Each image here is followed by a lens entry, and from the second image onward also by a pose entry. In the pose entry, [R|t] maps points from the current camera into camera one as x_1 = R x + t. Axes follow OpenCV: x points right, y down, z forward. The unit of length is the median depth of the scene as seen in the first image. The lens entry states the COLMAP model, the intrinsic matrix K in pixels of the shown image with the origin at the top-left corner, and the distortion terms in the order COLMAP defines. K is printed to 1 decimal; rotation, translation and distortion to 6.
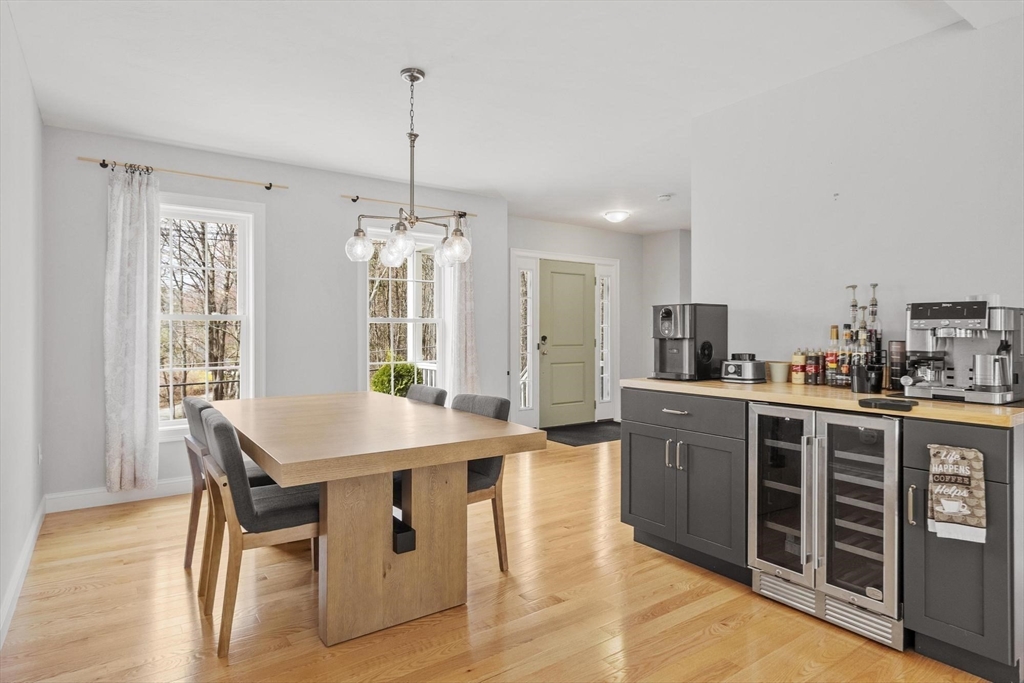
lens RADIAL K [[544.4, 0, 510.7], [0, 544.4, 338.0], [0, 0, 1]] dist [-0.004808, -0.000178]
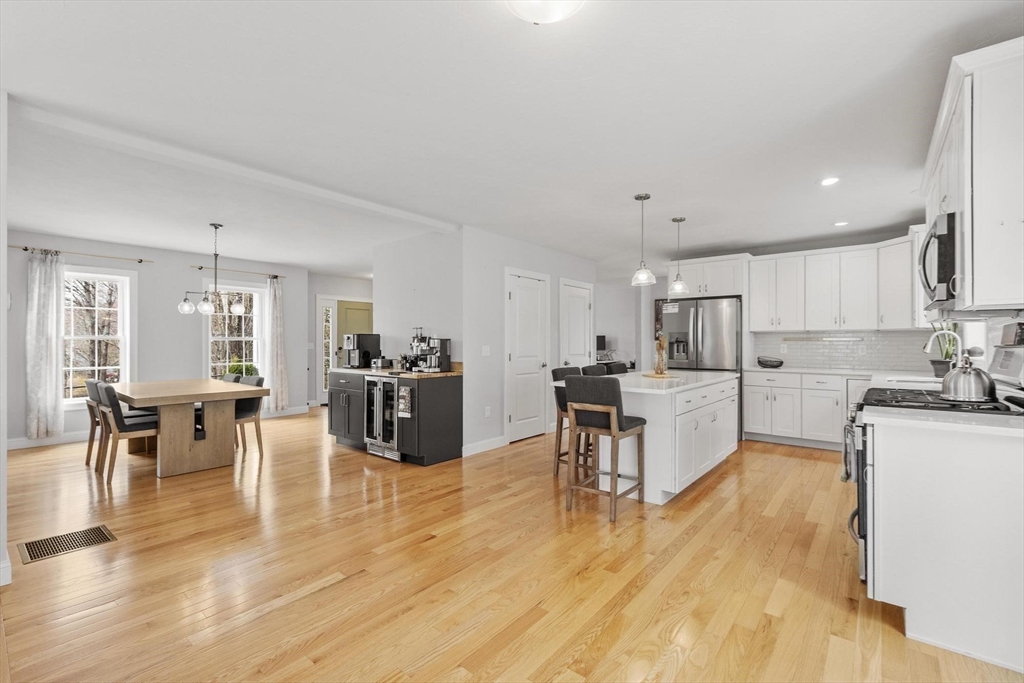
lens RADIAL K [[443.8, 0, 512.5], [0, 443.8, 343.5], [0, 0, 1]] dist [-0.002757, -0.000662]
pose [[0.966926, -0.001170, 0.255055, 0.470127], [0.002919, 0.999975, -0.006478, -0.009672], [-0.255041, 0.007008, 0.966905, -0.911642]]
